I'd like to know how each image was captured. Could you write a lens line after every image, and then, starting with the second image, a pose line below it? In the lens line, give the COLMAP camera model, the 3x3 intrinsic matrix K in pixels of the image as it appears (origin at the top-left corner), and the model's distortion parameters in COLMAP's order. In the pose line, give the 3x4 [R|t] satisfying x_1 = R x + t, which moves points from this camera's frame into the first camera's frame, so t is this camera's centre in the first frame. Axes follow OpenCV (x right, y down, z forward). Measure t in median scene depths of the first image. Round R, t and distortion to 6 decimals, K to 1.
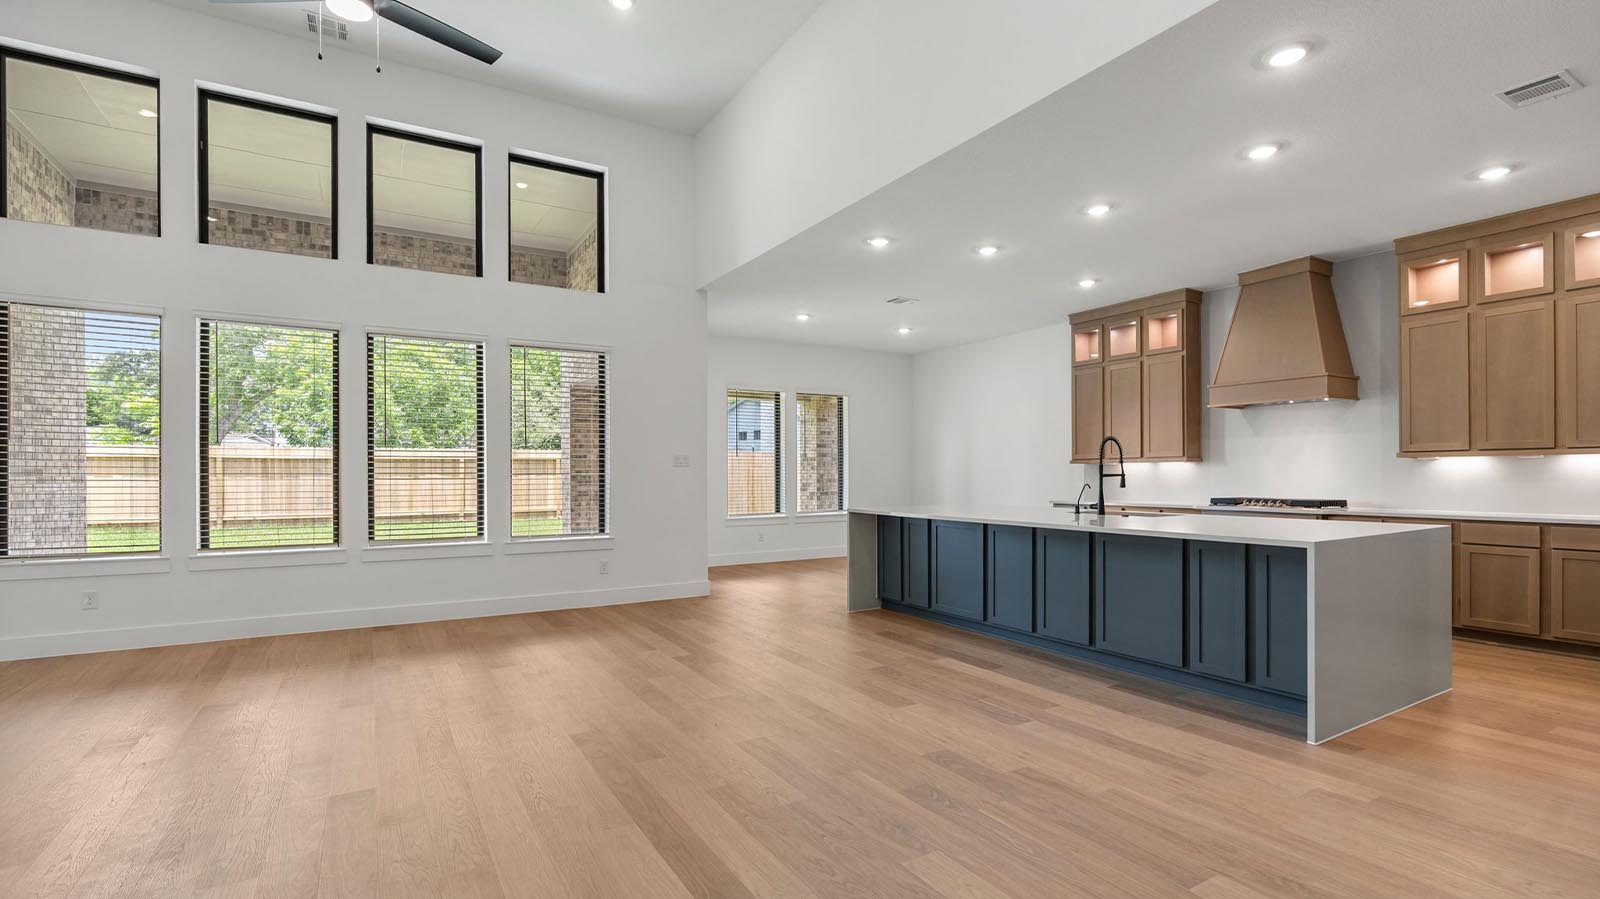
lens RADIAL K [[717.4, 0, 794.2], [0, 717.4, 466.1], [0, 0, 1]] dist [-0.002454, -0.000968]
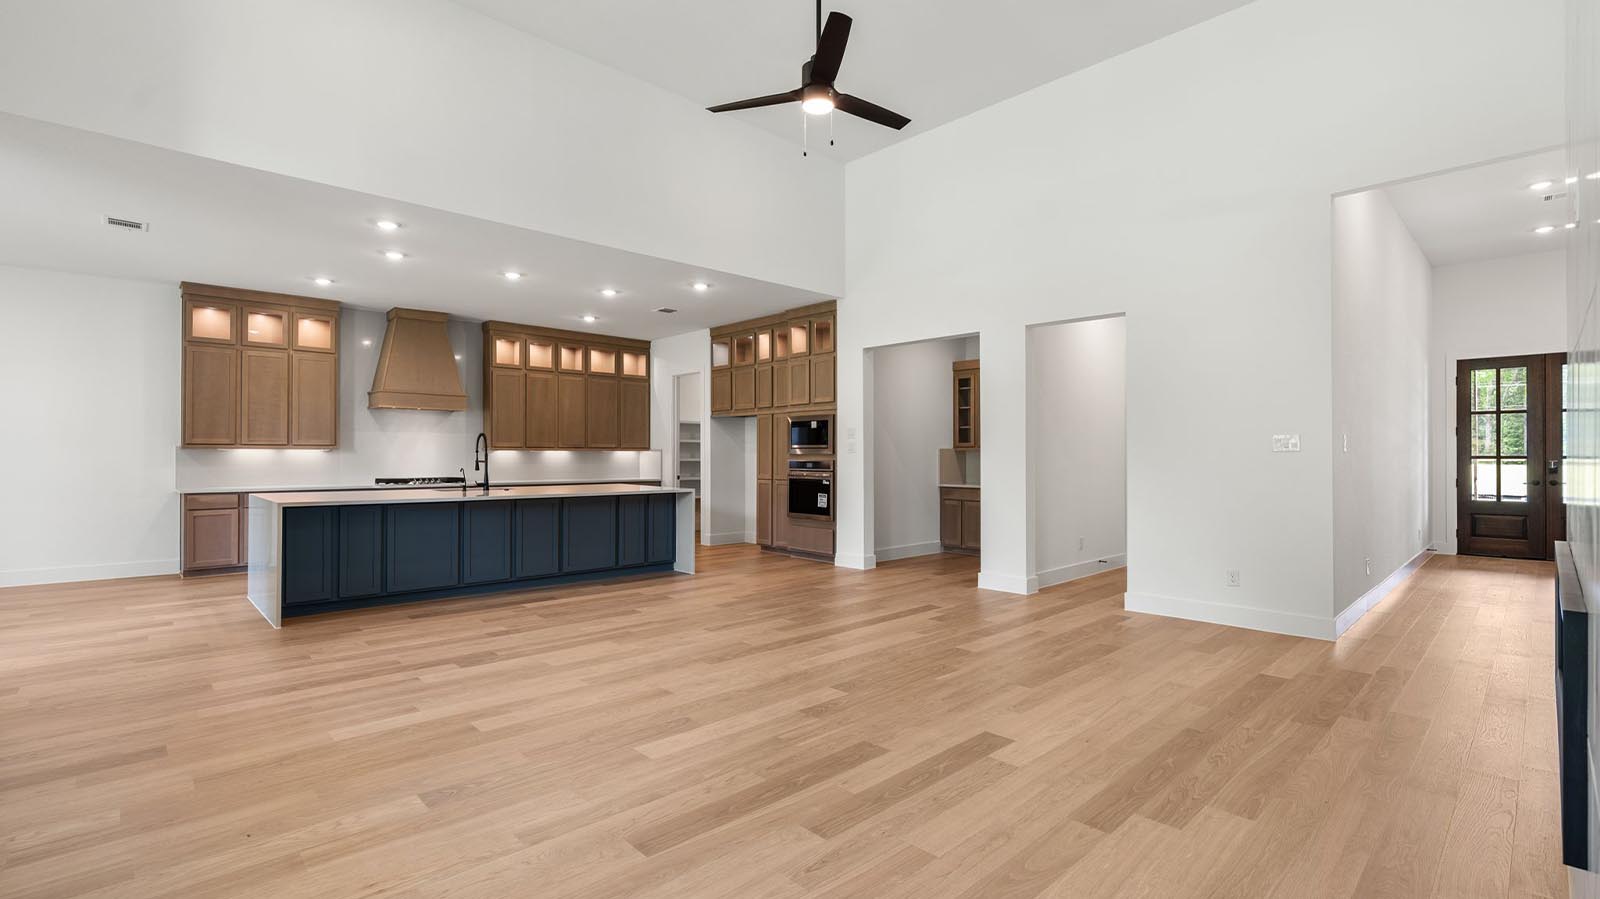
lens RADIAL K [[717.4, 0, 792.9], [0, 717.4, 451.9], [0, 0, 1]] dist [-0.002454, -0.000968]
pose [[-0.215951, 0.008081, 0.976371, -0.926575], [-0.014060, 0.999836, -0.011385, 0.000800], [-0.976303, -0.016187, -0.215802, 0.647684]]
